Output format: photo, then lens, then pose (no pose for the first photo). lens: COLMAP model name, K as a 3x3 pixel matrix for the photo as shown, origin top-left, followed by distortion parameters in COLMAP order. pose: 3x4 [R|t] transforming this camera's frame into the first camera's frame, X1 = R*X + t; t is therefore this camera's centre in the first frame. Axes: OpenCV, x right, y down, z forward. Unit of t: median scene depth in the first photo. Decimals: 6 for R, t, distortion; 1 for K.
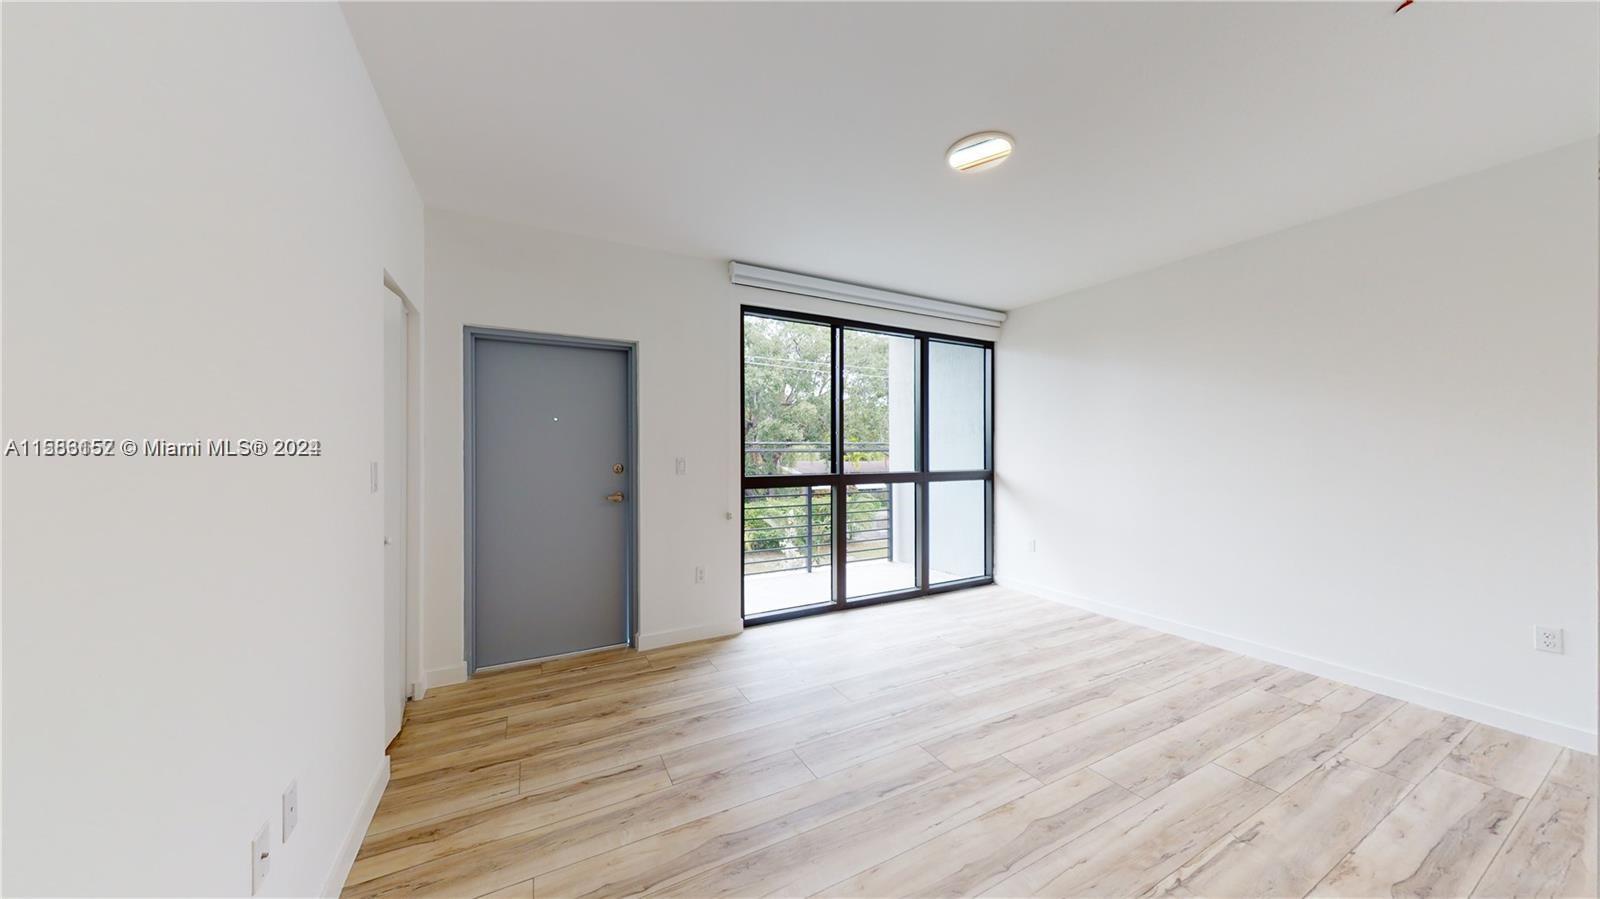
lens RADIAL K [[507.3, 0, 798.0], [0, 507.3, 449.5], [0, 0, 1]] dist [0.003847, -0.000088]
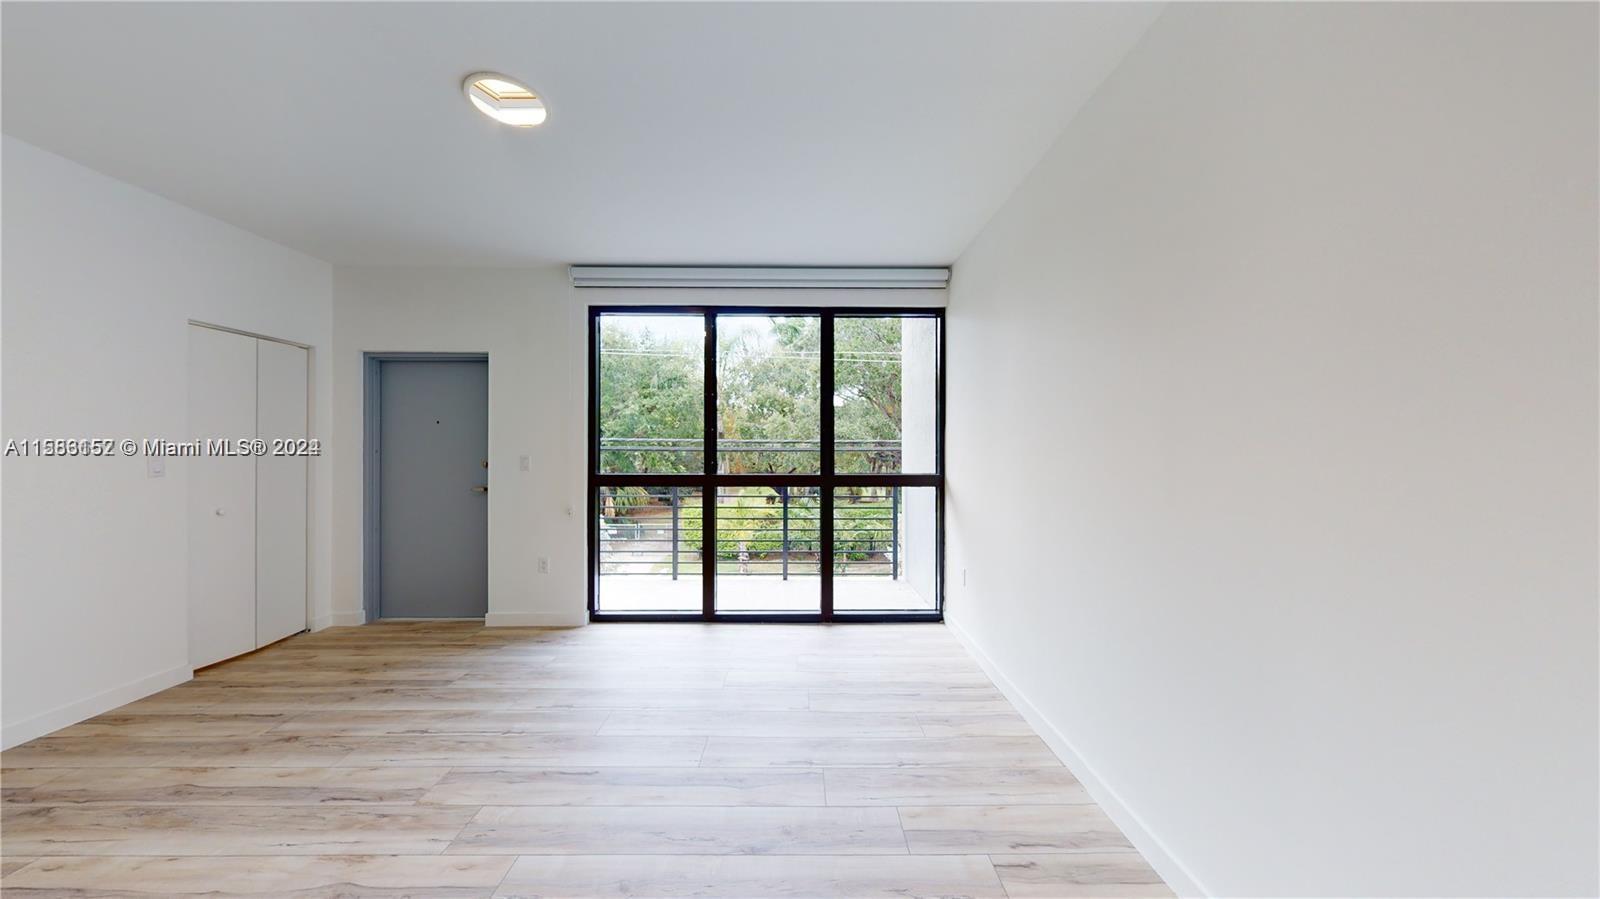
lens RADIAL K [[507.3, 0, 795.1], [0, 507.3, 451.0], [0, 0, 1]] dist [0.003847, -0.000088]
pose [[0.884130, 0.002524, -0.467235, 0.758360], [-0.000218, 0.999988, 0.004989, 0.001373], [0.467242, -0.004309, 0.884119, 0.298096]]
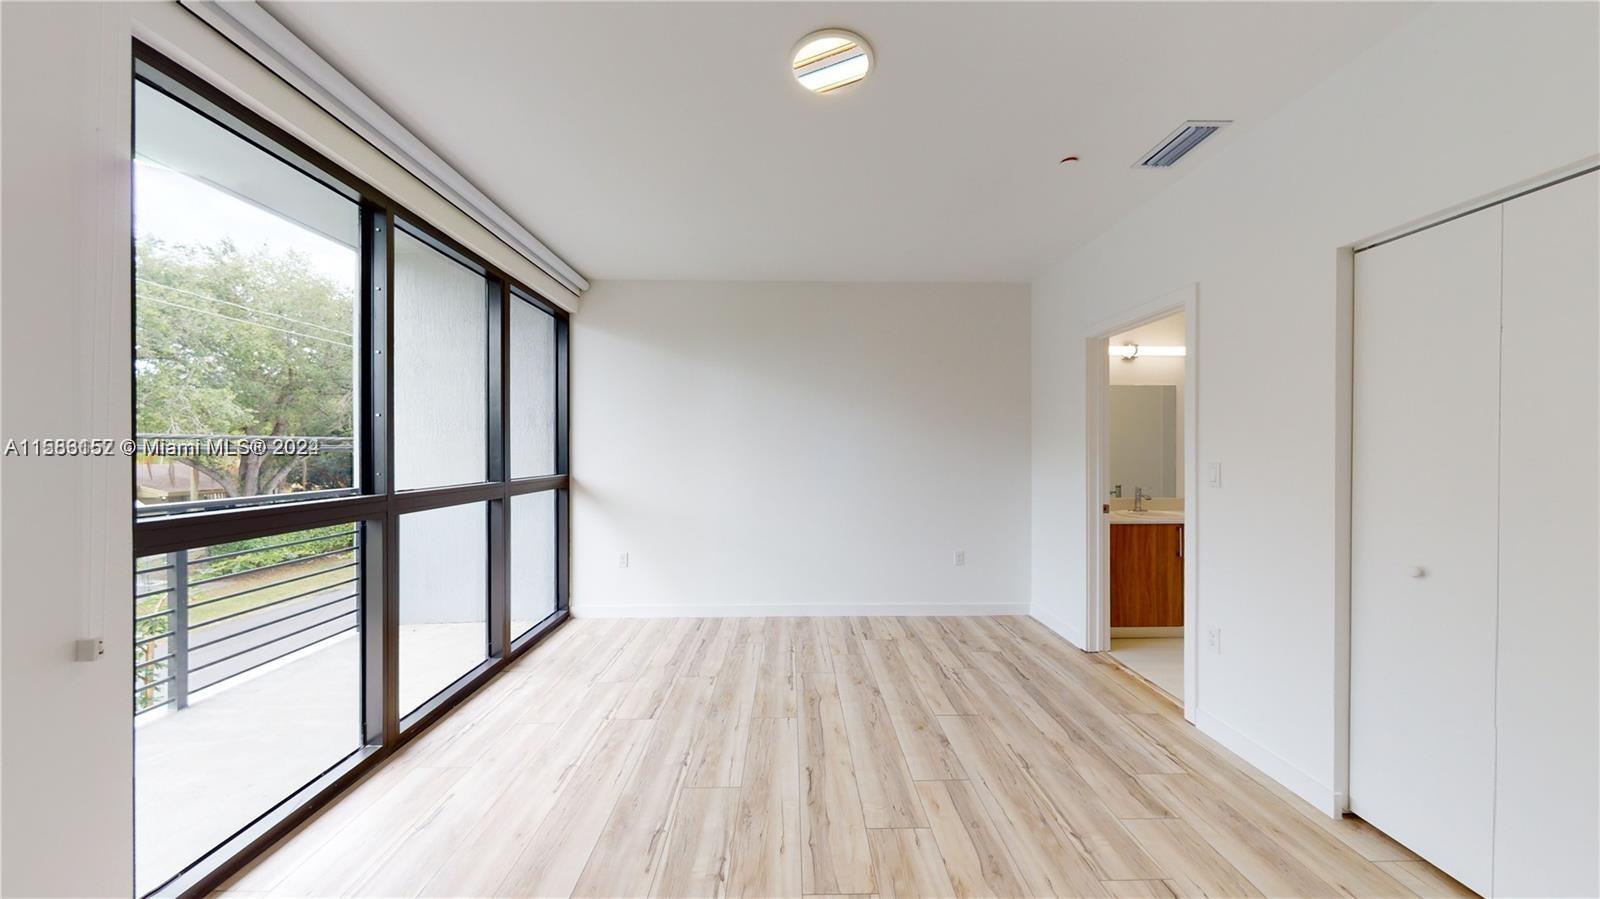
lens RADIAL K [[507.3, 0, 801.8], [0, 507.3, 454.7], [0, 0, 1]] dist [0.003847, -0.000088]
pose [[0.449364, -0.005538, 0.893332, -0.223291], [-0.005667, 0.999943, 0.009050, -0.000416], [-0.893331, -0.009129, 0.449307, 0.443798]]
